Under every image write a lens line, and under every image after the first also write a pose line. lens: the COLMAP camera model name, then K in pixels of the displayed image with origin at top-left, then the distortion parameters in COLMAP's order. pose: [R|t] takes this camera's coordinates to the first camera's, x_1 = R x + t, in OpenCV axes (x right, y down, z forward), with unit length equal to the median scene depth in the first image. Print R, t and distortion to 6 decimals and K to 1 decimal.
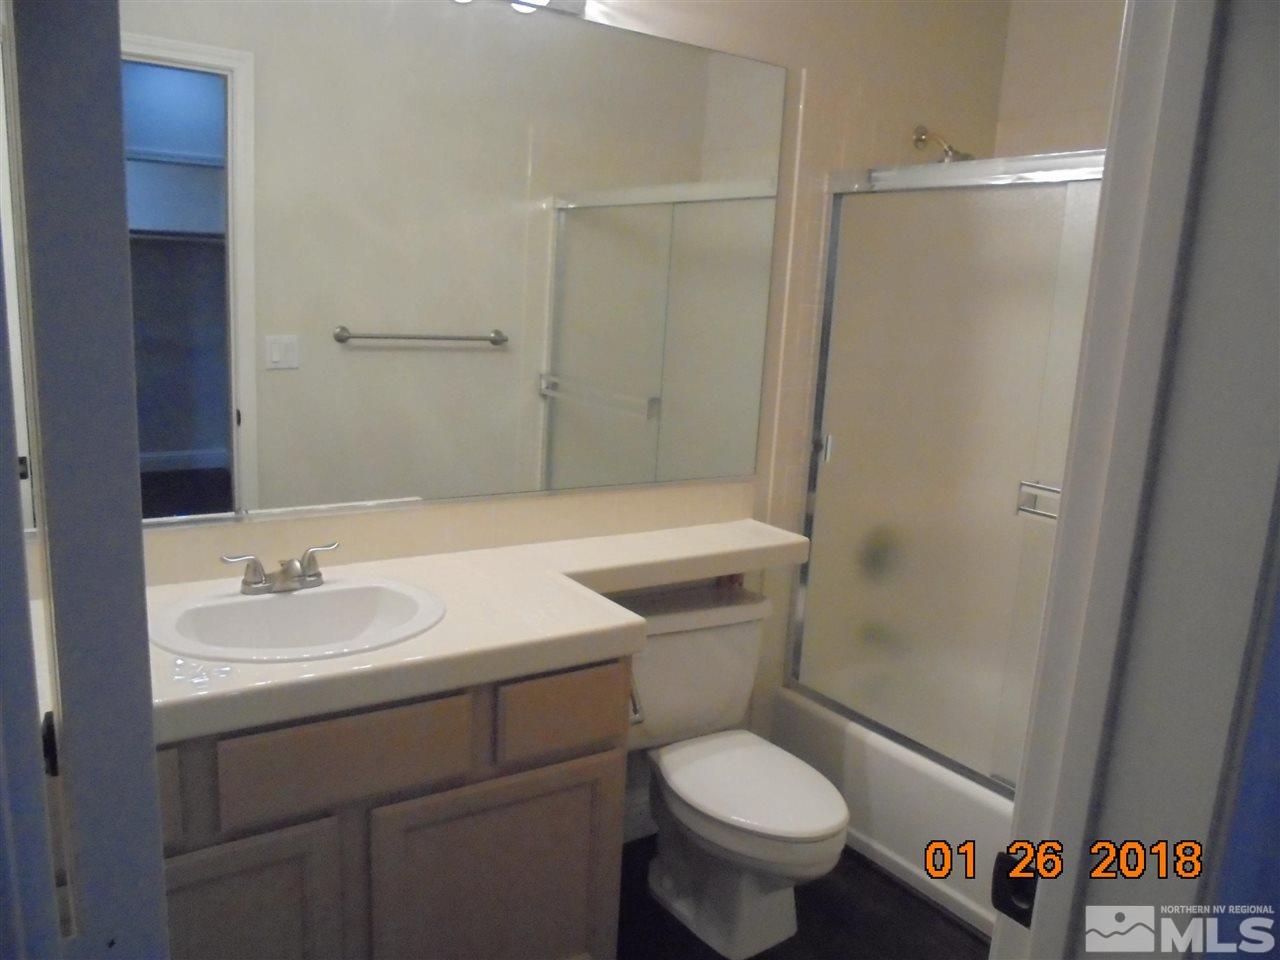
lens RADIAL K [[972.4, 0, 641.2], [0, 972.4, 486.9], [0, 0, 1]] dist [-0.089331, 0.026653]
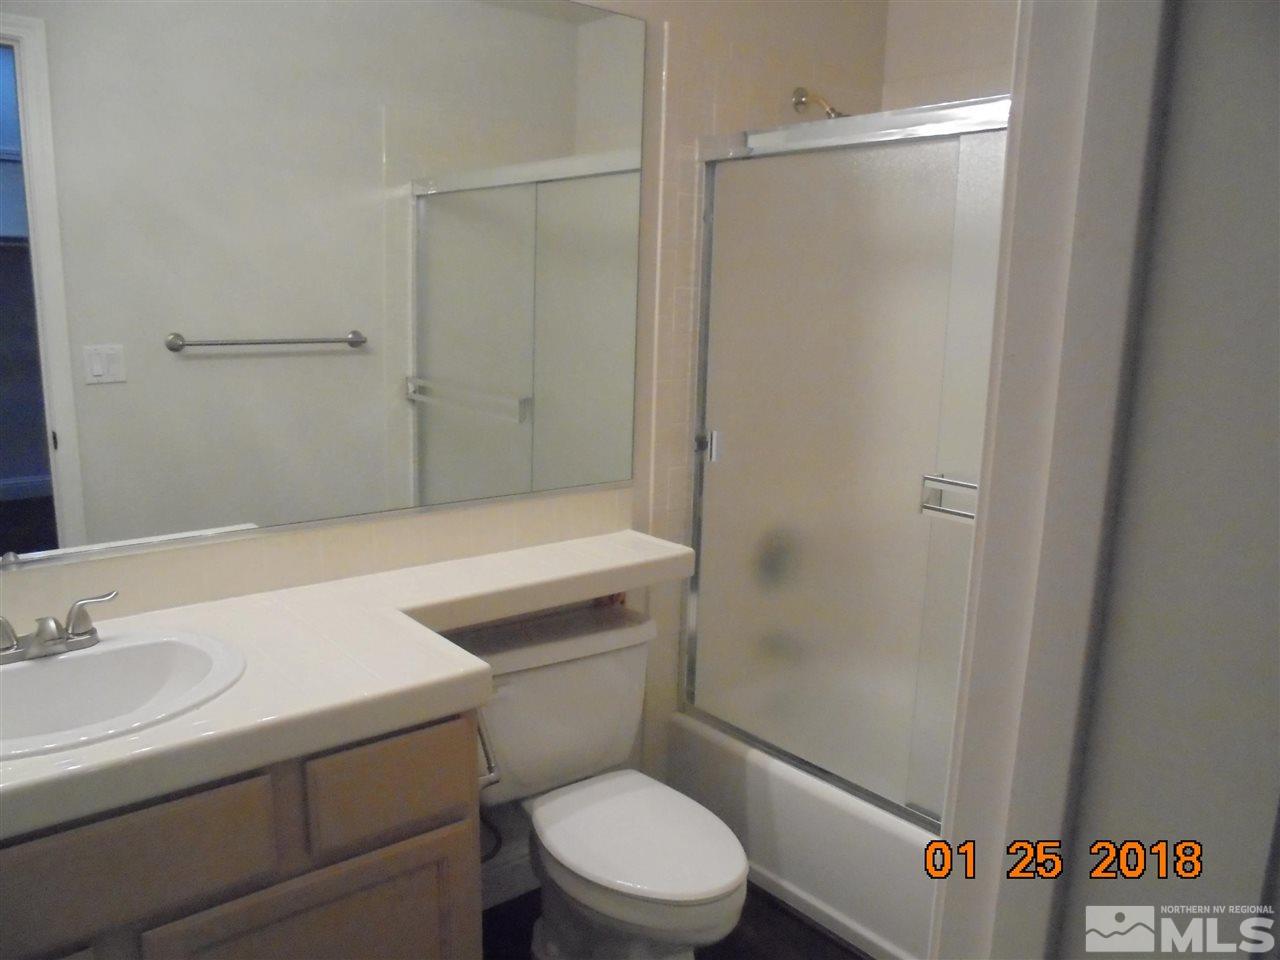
lens RADIAL K [[948.4, 0, 646.8], [0, 948.4, 498.9], [0, 0, 1]] dist [-0.112302, 0.067711]
pose [[0.994965, -0.048404, 0.087759, 0.053595], [0.046896, 0.998716, 0.019163, -0.011026], [-0.088574, -0.014951, 0.995957, 0.132634]]
